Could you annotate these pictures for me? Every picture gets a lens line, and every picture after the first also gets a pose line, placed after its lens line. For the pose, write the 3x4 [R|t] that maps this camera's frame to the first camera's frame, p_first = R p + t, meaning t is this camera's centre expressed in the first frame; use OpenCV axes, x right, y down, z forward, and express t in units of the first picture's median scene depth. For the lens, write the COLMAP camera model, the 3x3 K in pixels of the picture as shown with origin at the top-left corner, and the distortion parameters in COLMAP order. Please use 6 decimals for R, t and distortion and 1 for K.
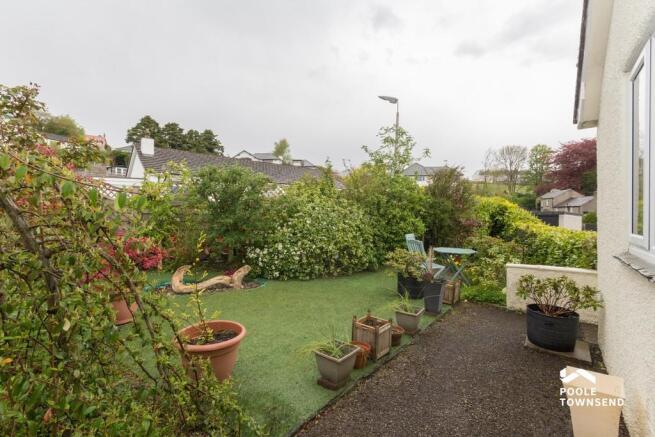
lens RADIAL K [[307.8, 0, 328.1], [0, 307.8, 226.2], [0, 0, 1]] dist [0.027660, -0.000114]
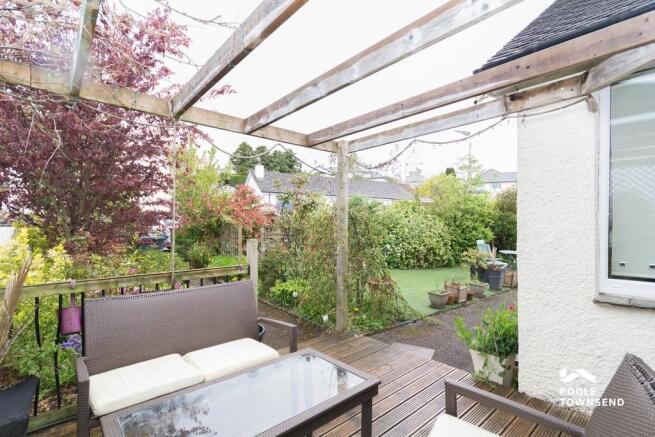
lens RADIAL K [[307.8, 0, 328.1], [0, 307.8, 226.2], [0, 0, 1]] dist [0.027660, -0.000114]
pose [[0.977964, 0.000669, -0.208772, -0.116309], [-0.006865, 0.999557, -0.028953, 0.010079], [0.208660, 0.029749, 0.977536, -0.527752]]
